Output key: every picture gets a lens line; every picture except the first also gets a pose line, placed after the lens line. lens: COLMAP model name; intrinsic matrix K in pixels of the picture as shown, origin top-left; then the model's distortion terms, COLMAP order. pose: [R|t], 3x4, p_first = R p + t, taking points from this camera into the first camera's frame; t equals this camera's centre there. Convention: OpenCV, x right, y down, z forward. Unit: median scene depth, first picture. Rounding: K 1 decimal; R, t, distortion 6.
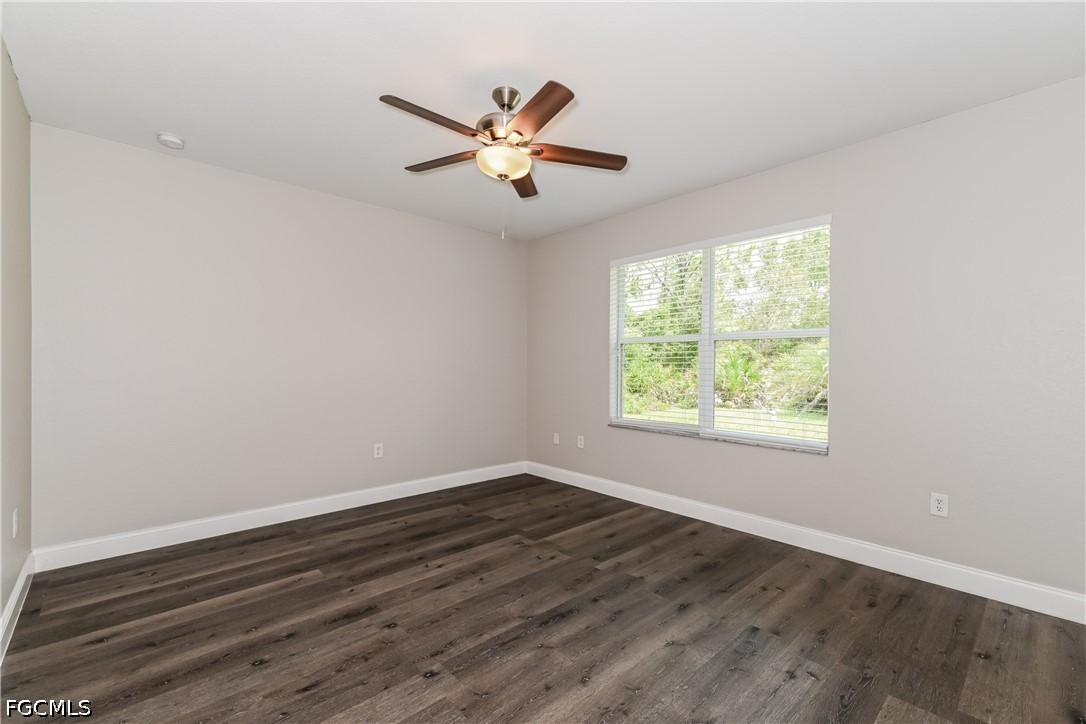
lens RADIAL K [[460.8, 0, 542.4], [0, 460.8, 366.4], [0, 0, 1]] dist [0.006632, -0.003707]
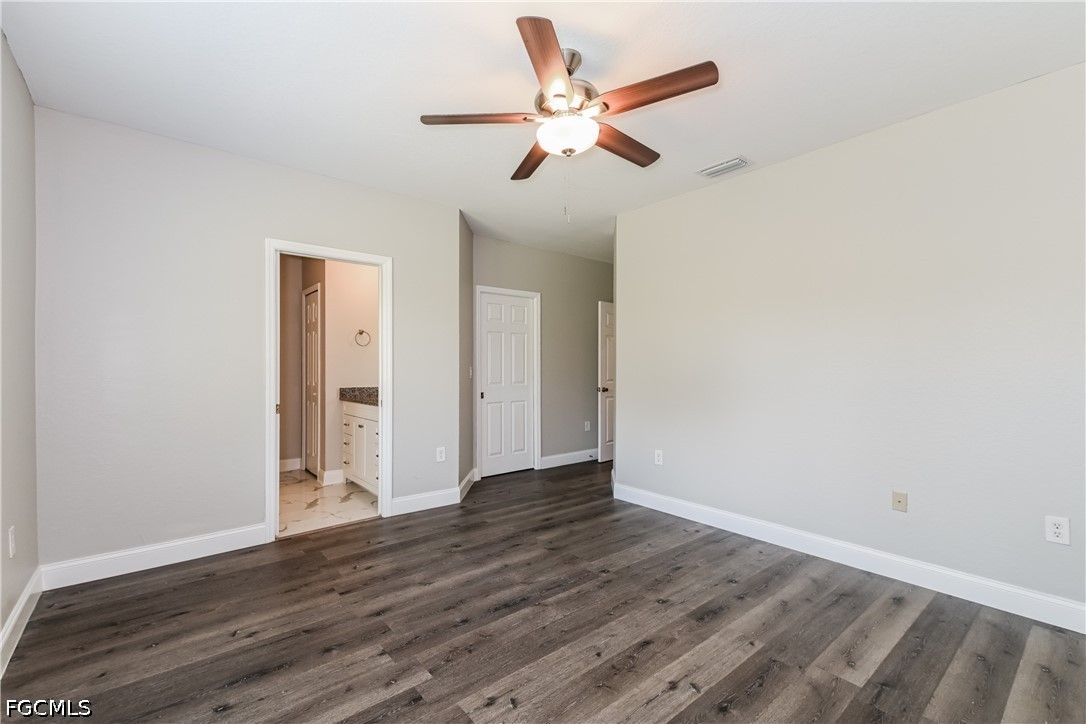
lens RADIAL K [[460.8, 0, 544.5], [0, 460.8, 367.2], [0, 0, 1]] dist [0.006632, -0.003707]
pose [[-0.998795, -0.007311, 0.048522, -0.088016], [-0.007132, 0.999967, 0.003851, -0.005252], [-0.048549, 0.003500, -0.998815, 1.967243]]
